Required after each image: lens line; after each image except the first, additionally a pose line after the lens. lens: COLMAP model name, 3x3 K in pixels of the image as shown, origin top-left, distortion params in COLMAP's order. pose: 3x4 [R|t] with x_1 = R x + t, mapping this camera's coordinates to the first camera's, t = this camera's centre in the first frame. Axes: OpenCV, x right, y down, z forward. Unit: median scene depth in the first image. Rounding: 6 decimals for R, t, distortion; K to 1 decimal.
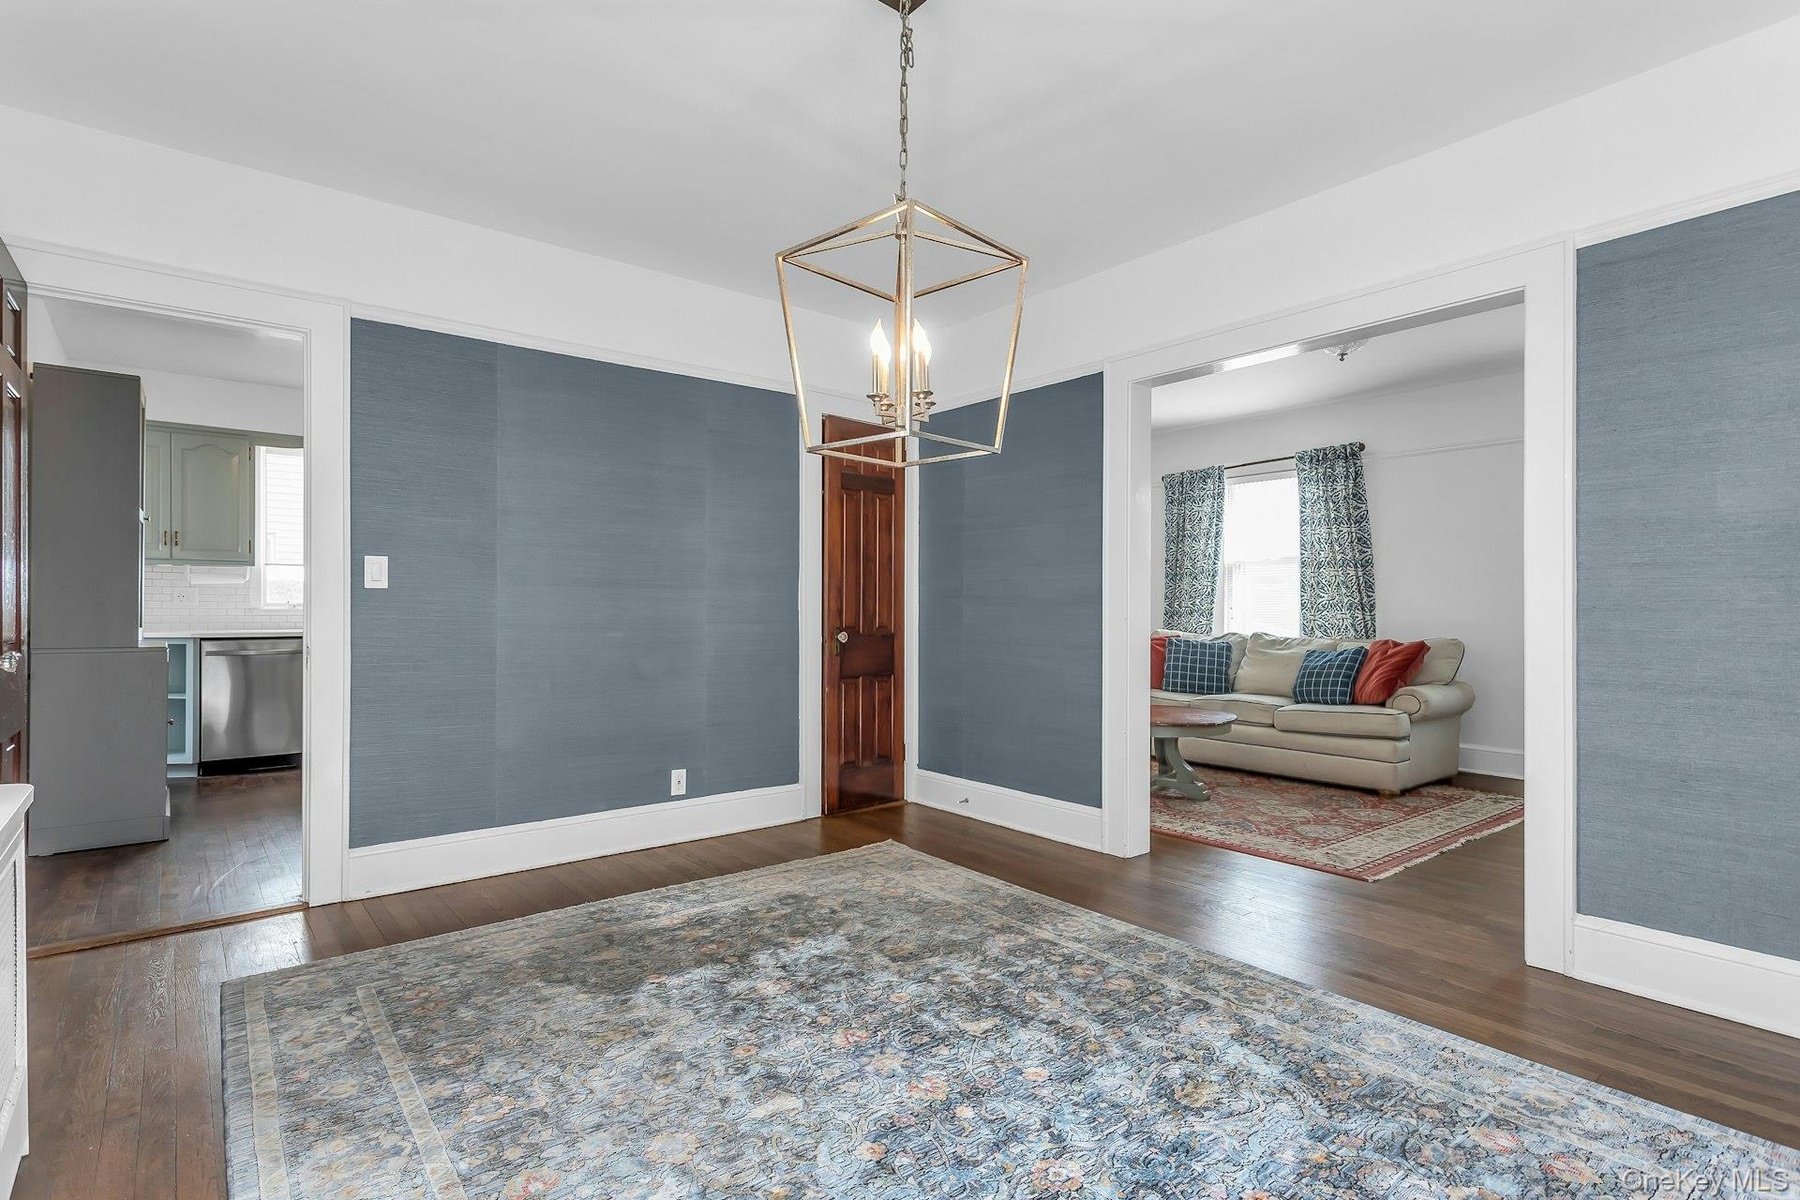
lens RADIAL K [[887.5, 0, 905.2], [0, 887.5, 609.4], [0, 0, 1]] dist [0.001364, 0.000195]
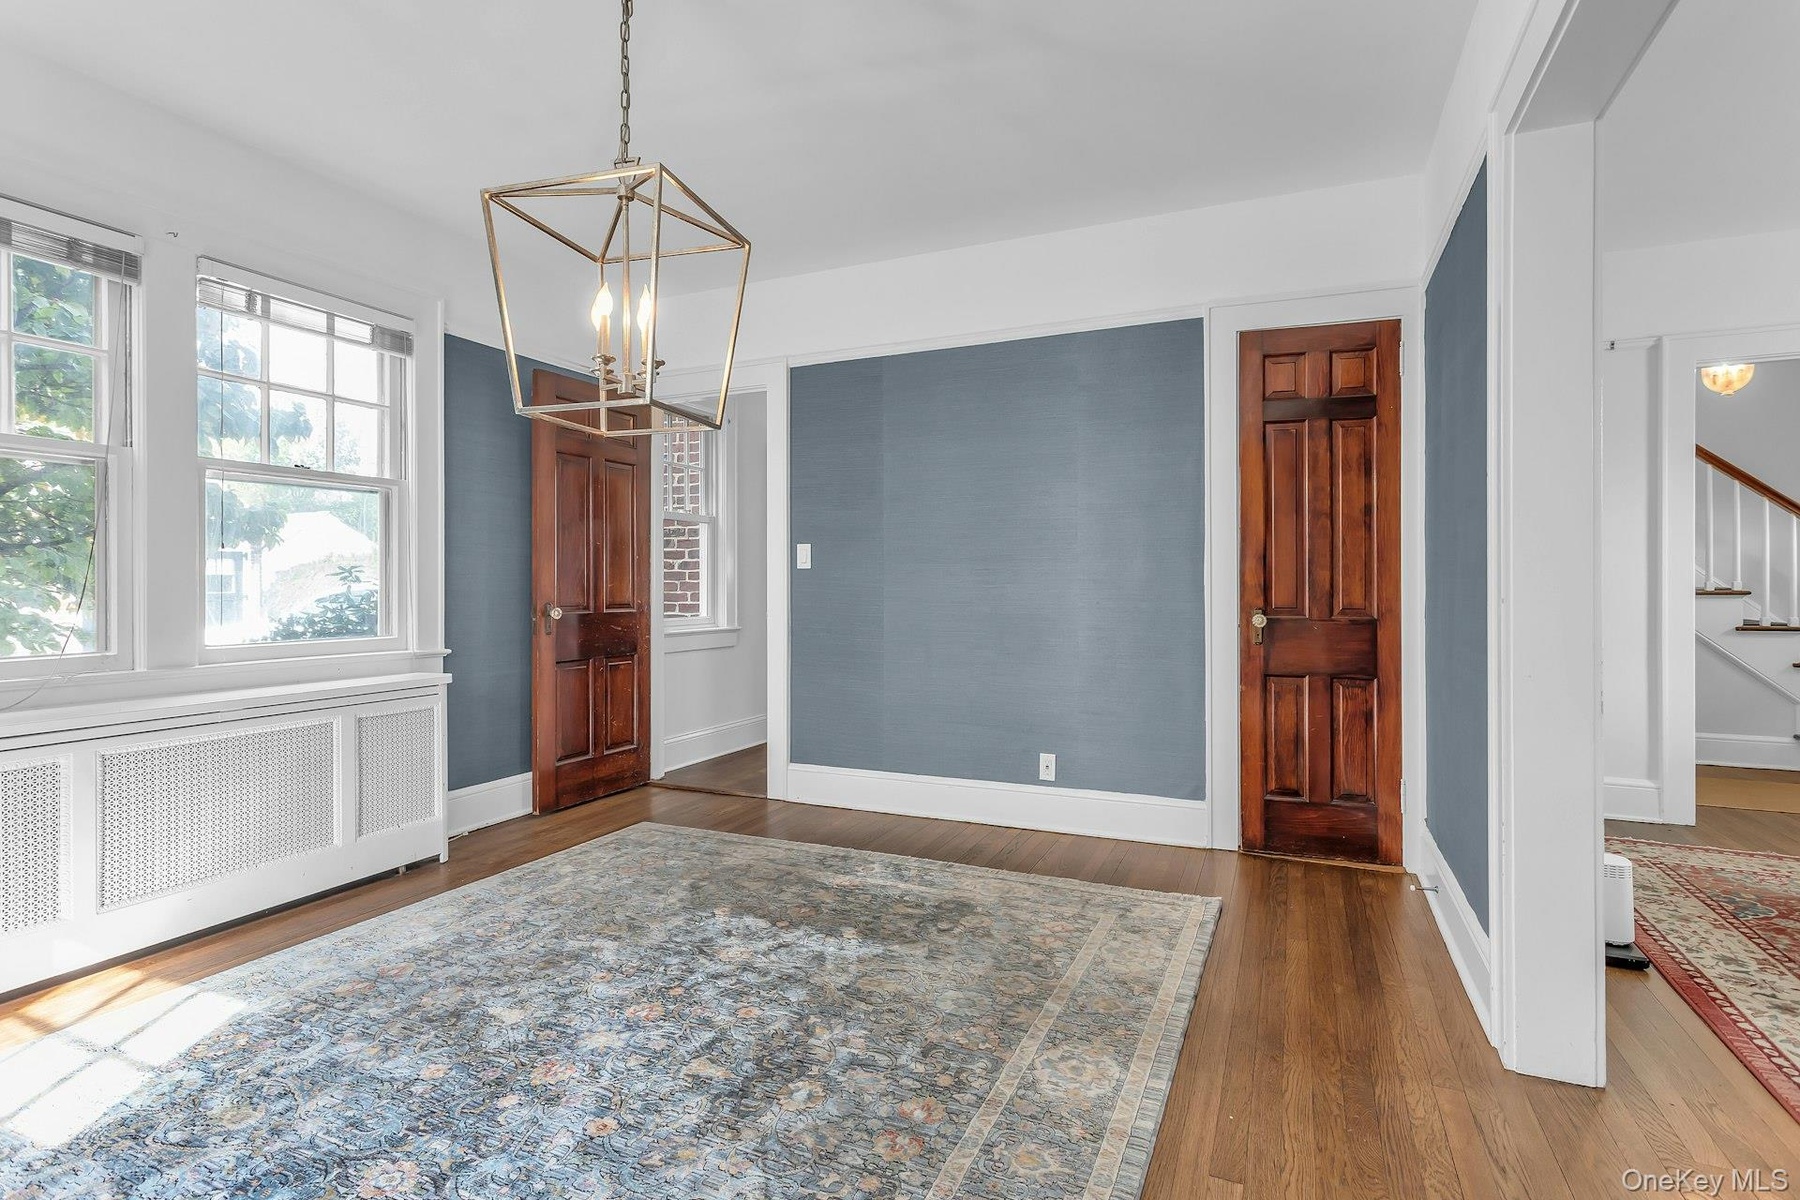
lens RADIAL K [[883.4, 0, 895.9], [0, 883.4, 580.5], [0, 0, 1]] dist [0.002795, 0.000247]
pose [[0.453806, -0.006919, -0.891074, 0.638370], [0.000071, 0.999970, -0.007728, 0.004051], [0.891101, 0.003443, 0.453793, 0.534477]]
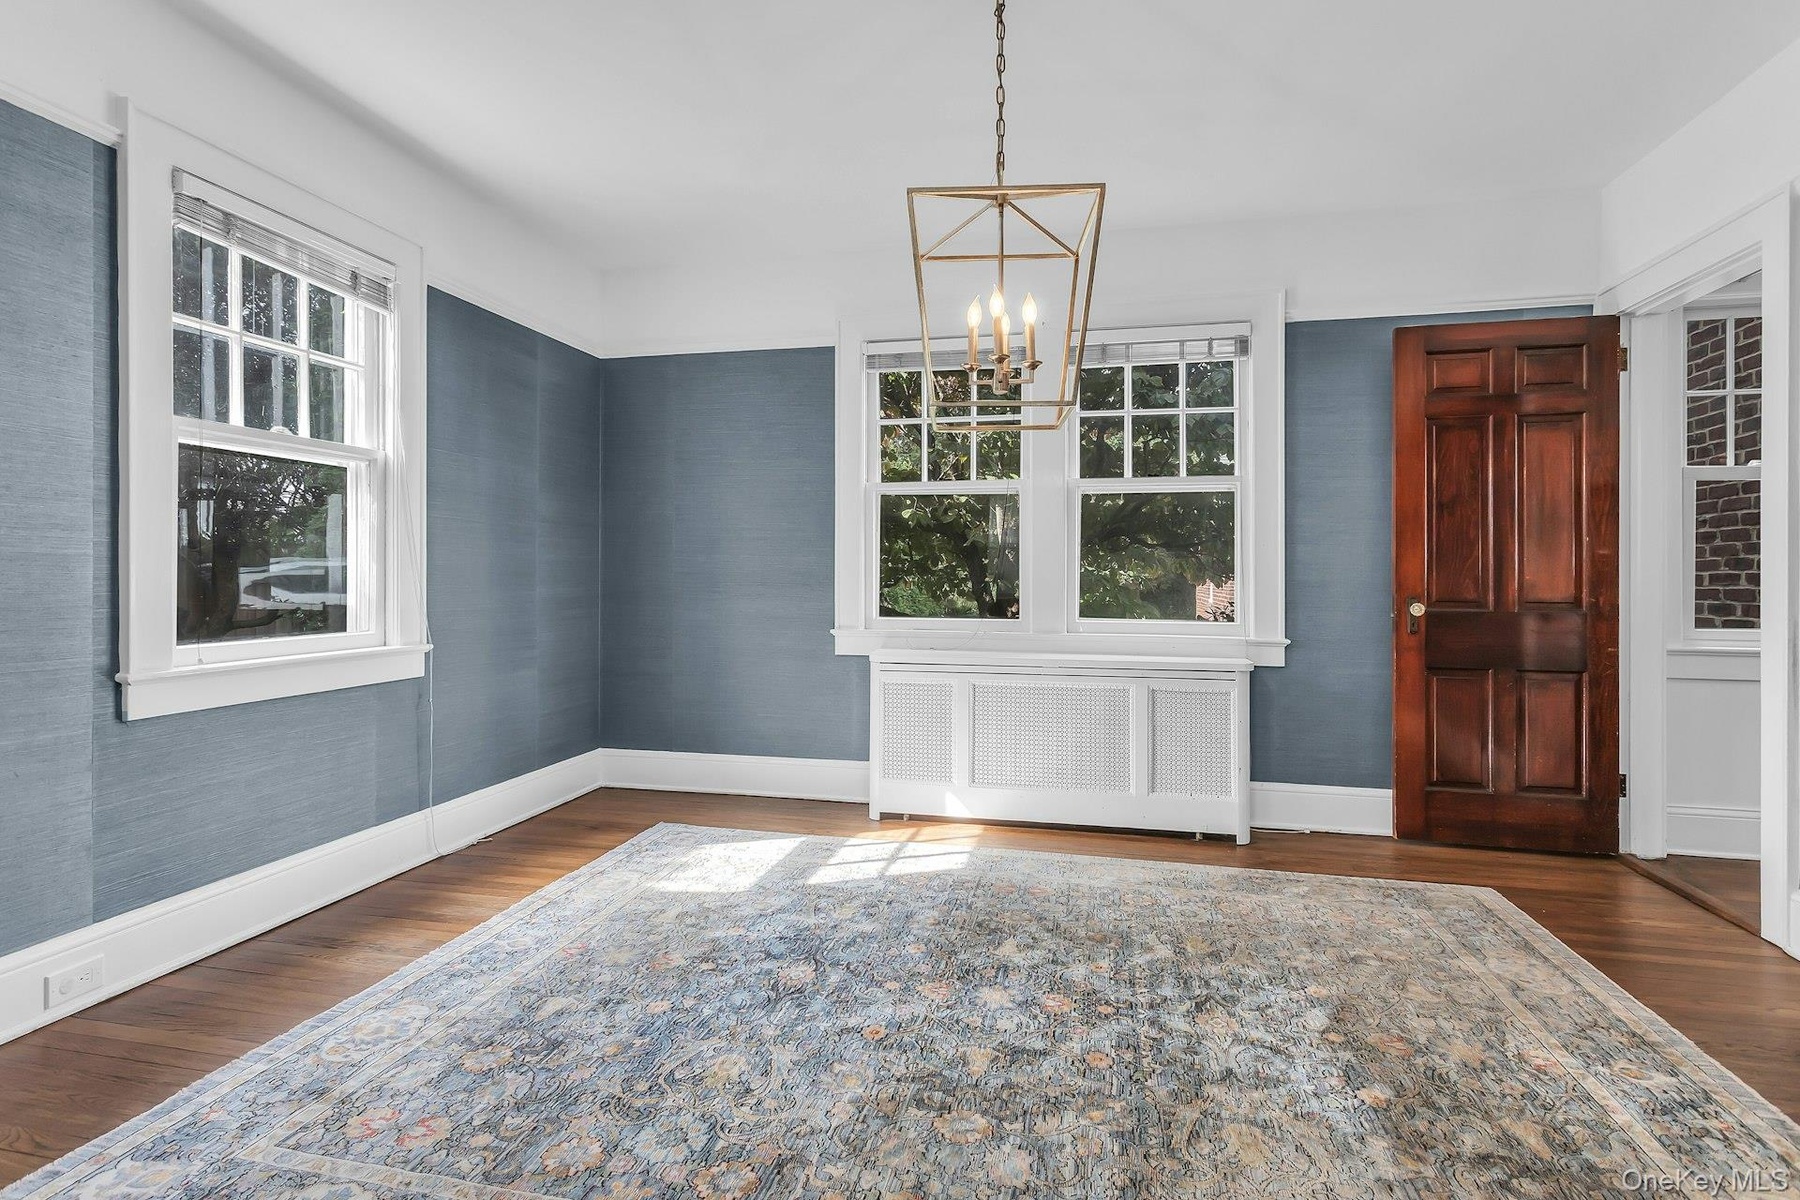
lens RADIAL K [[900.0, 0, 899.8], [0, 900.0, 571.6], [0, 0, 1]] dist [0.001724, 0.000428]
pose [[-0.786444, -0.006384, -0.617629, 0.466804], [-0.006594, 0.999976, -0.001940, 0.002564], [0.617627, 0.002547, -0.786467, 1.127317]]
